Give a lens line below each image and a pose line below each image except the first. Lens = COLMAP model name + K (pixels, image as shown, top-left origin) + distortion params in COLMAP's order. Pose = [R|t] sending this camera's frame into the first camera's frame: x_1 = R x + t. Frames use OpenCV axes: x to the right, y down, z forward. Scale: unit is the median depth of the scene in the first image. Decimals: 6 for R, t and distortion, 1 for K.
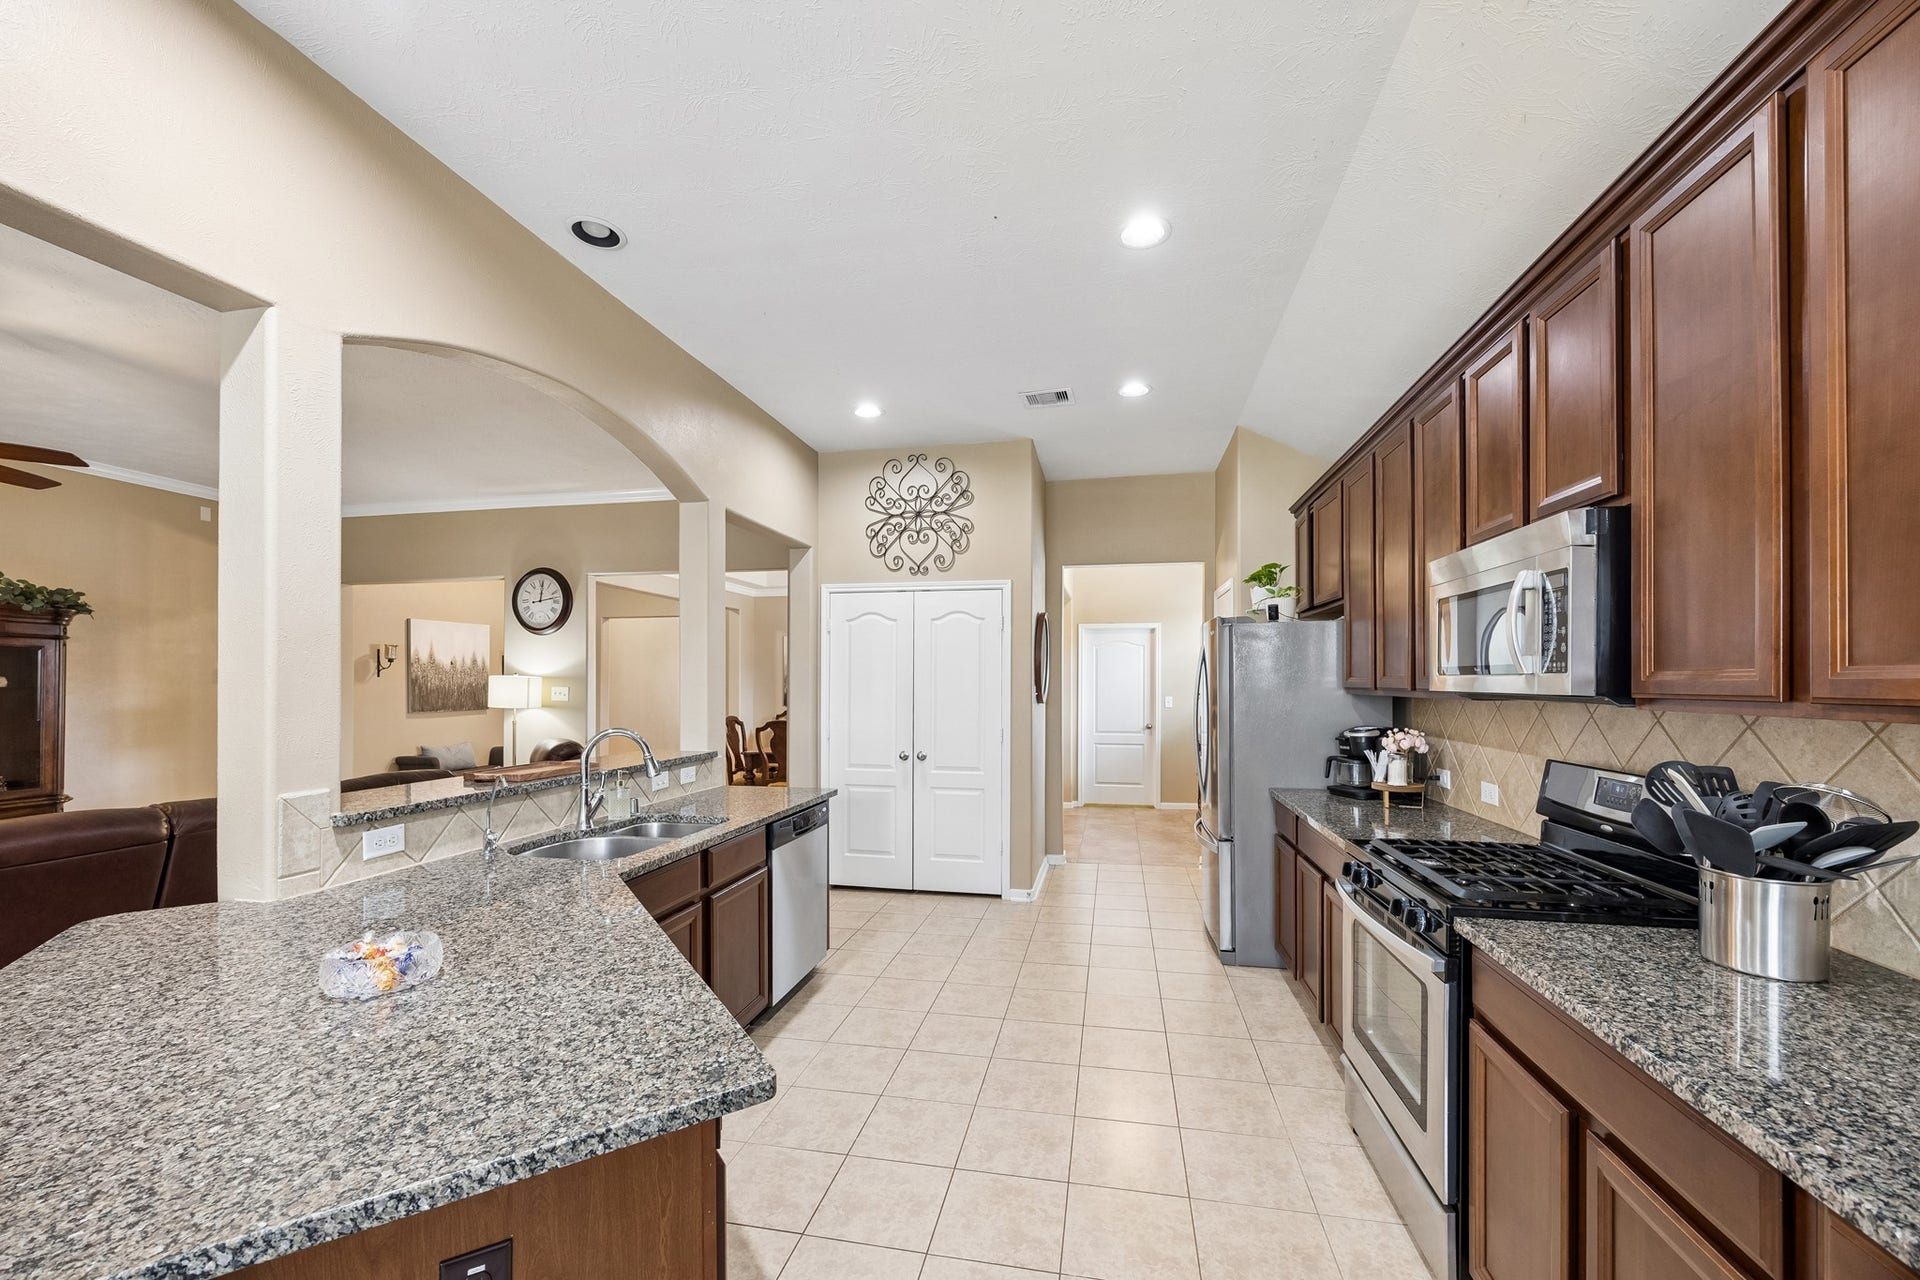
lens RADIAL K [[738.4, 0, 964.5], [0, 738.4, 678.7], [0, 0, 1]] dist [-0.001358, -0.000088]
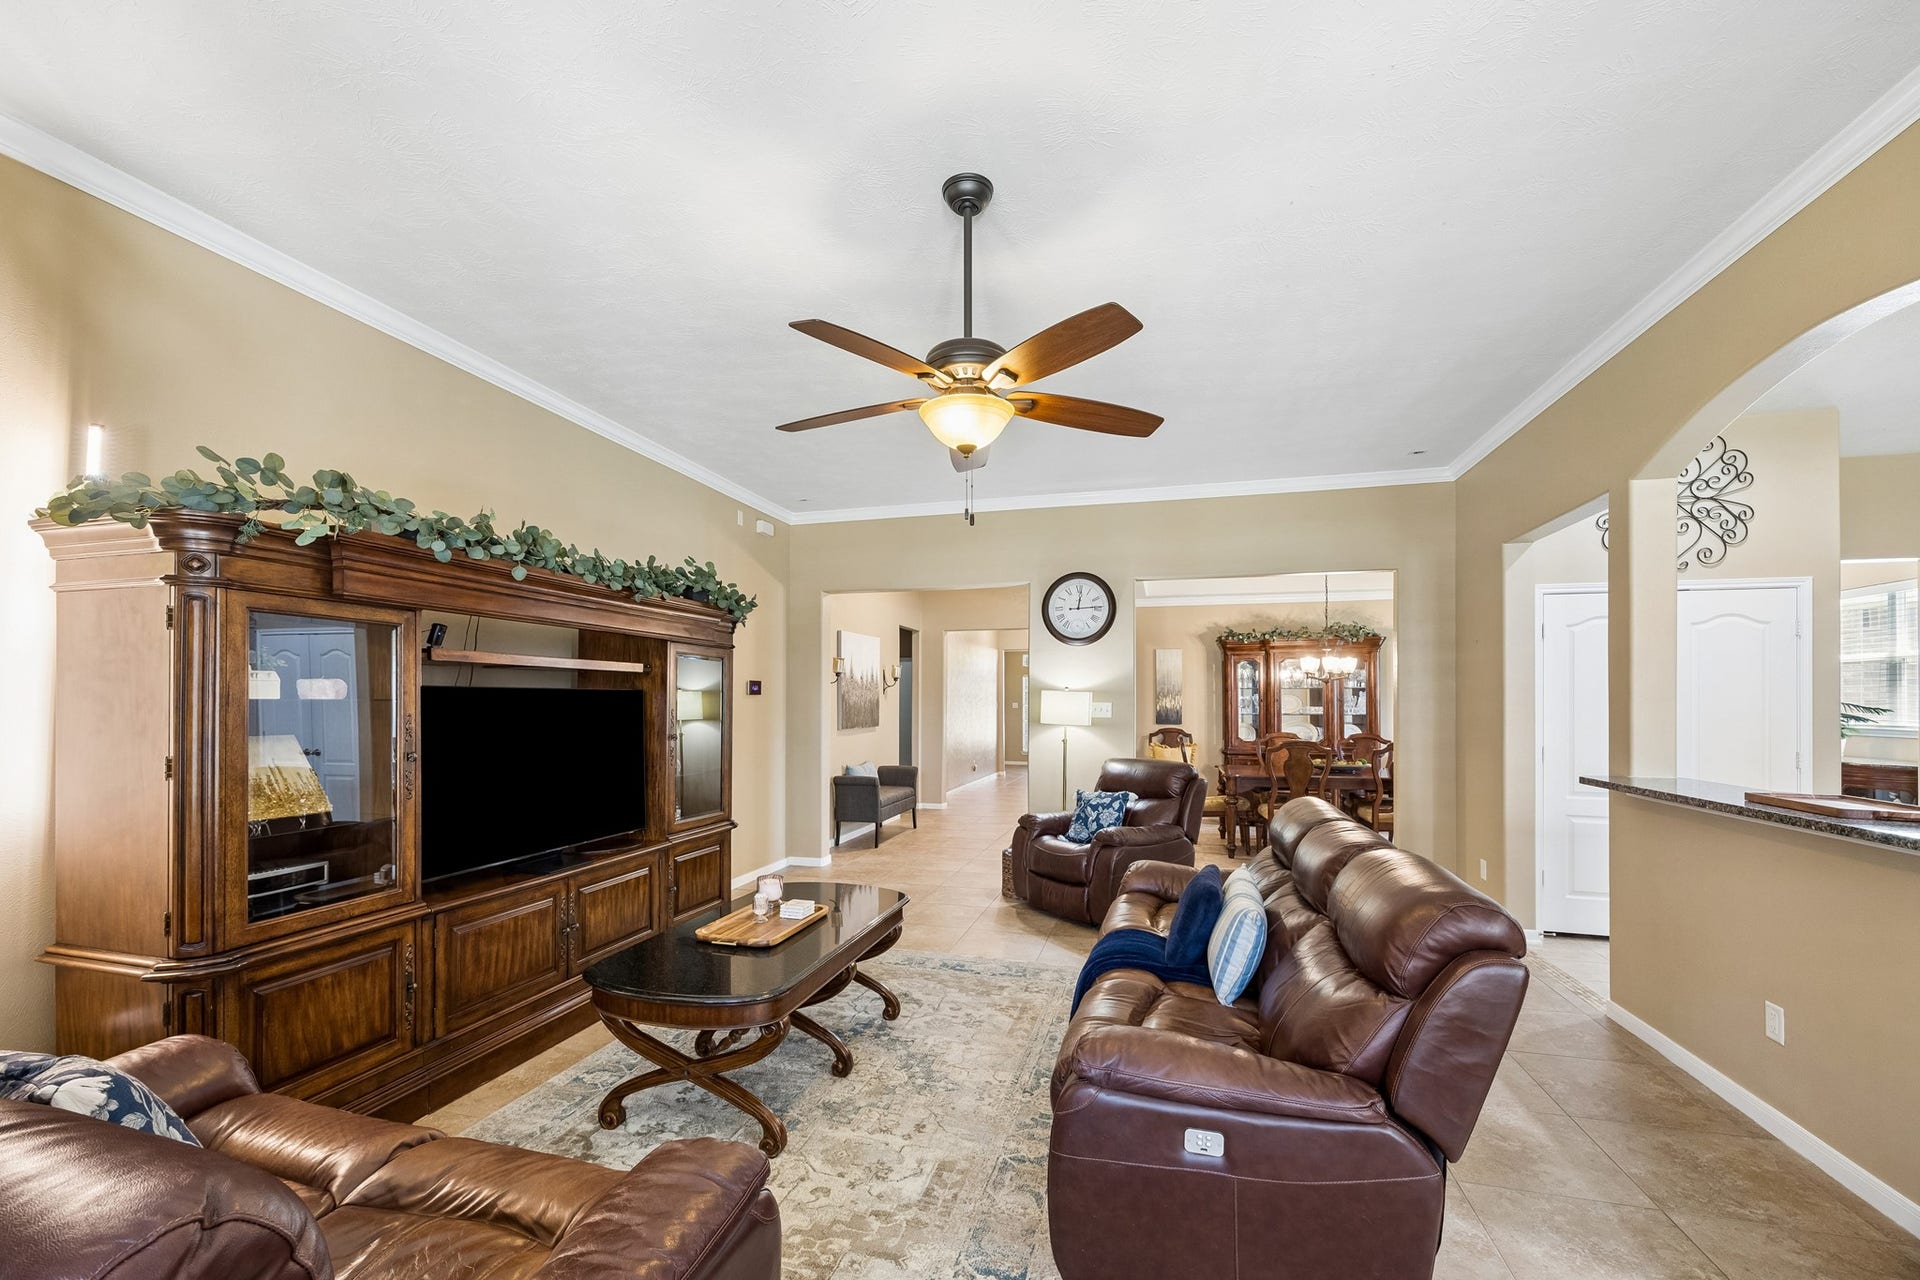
lens RADIAL K [[738.4, 0, 964.5], [0, 738.4, 678.7], [0, 0, 1]] dist [-0.001358, -0.000088]
pose [[0.997911, 0.000712, -0.064592, -0.826783], [-0.002240, 0.999719, -0.023586, 0.004438], [0.064557, 0.023682, 0.997633, 0.102736]]
